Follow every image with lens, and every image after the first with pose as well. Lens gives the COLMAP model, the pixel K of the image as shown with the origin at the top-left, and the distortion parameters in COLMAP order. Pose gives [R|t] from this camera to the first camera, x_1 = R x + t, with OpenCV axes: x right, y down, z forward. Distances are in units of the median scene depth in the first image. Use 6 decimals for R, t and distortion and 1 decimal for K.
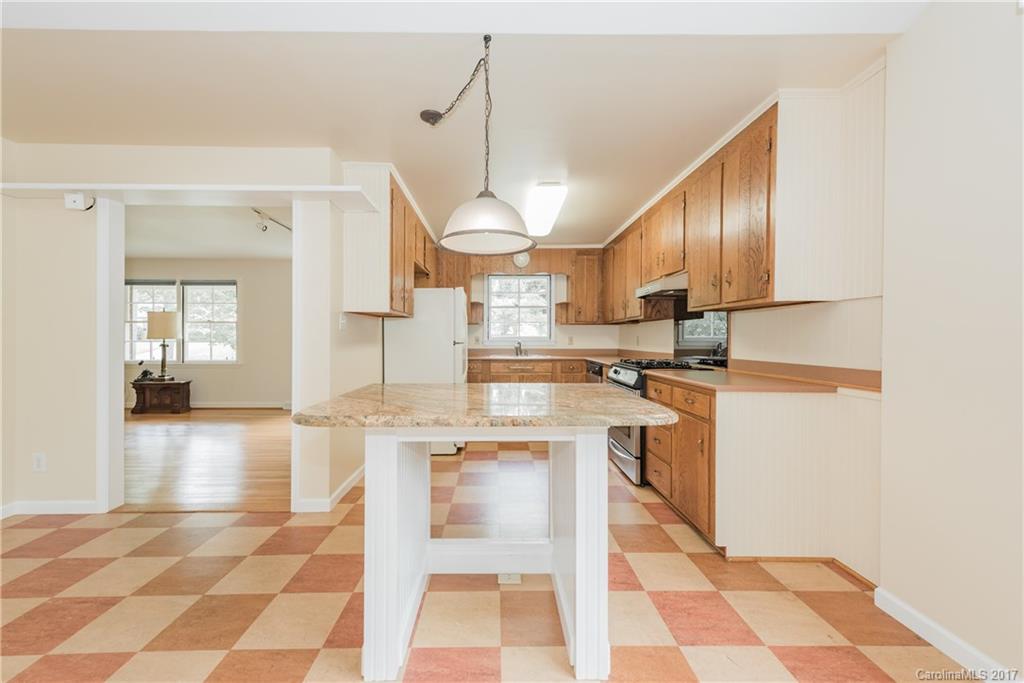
lens RADIAL K [[406.7, 0, 502.7], [0, 406.7, 339.1], [0, 0, 1]] dist [0.008455, 0.000027]
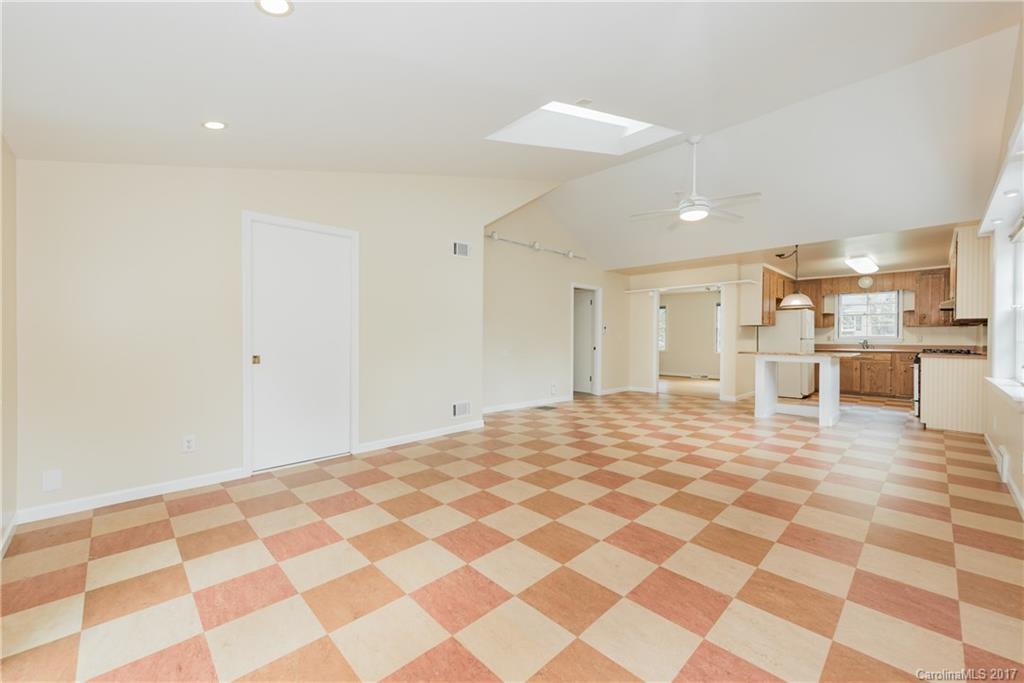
lens RADIAL K [[406.7, 0, 502.7], [0, 406.7, 339.1], [0, 0, 1]] dist [0.008455, 0.000027]
pose [[0.675048, 0.003881, -0.737763, 0.217918], [-0.005847, 0.999983, -0.000090, 0.011798], [0.737751, 0.004375, 0.675059, -0.817537]]
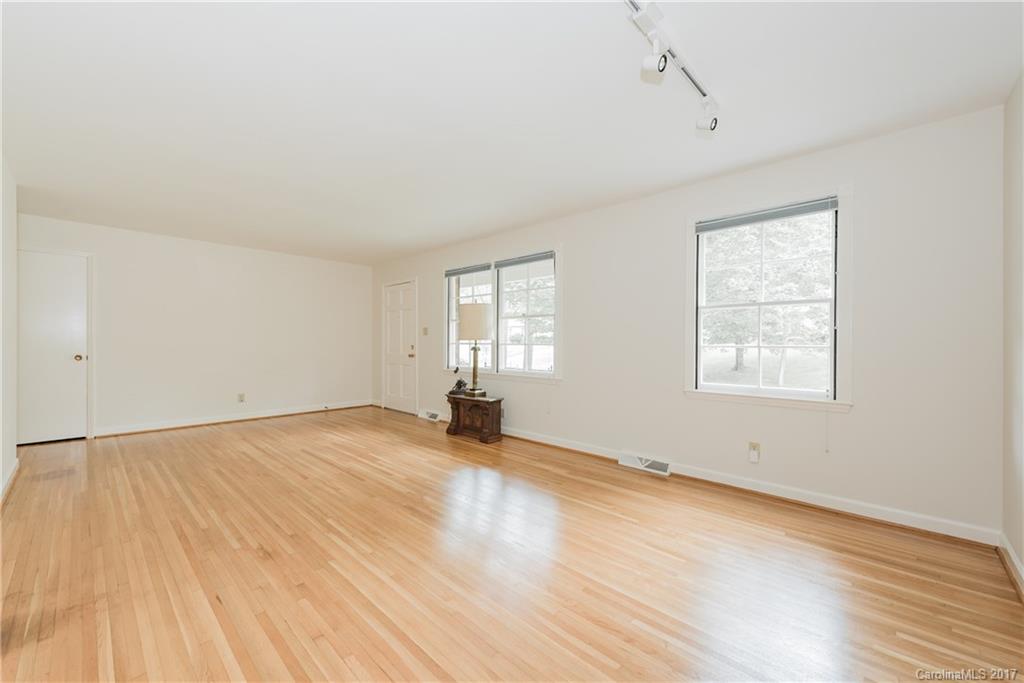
lens RADIAL K [[406.7, 0, 502.7], [0, 406.7, 339.1], [0, 0, 1]] dist [0.008455, 0.000027]
pose [[0.704845, -0.001490, -0.709360, -0.260624], [-0.002868, 0.999984, -0.004950, 0.001243], [0.709356, 0.005523, 0.704829, 0.507851]]
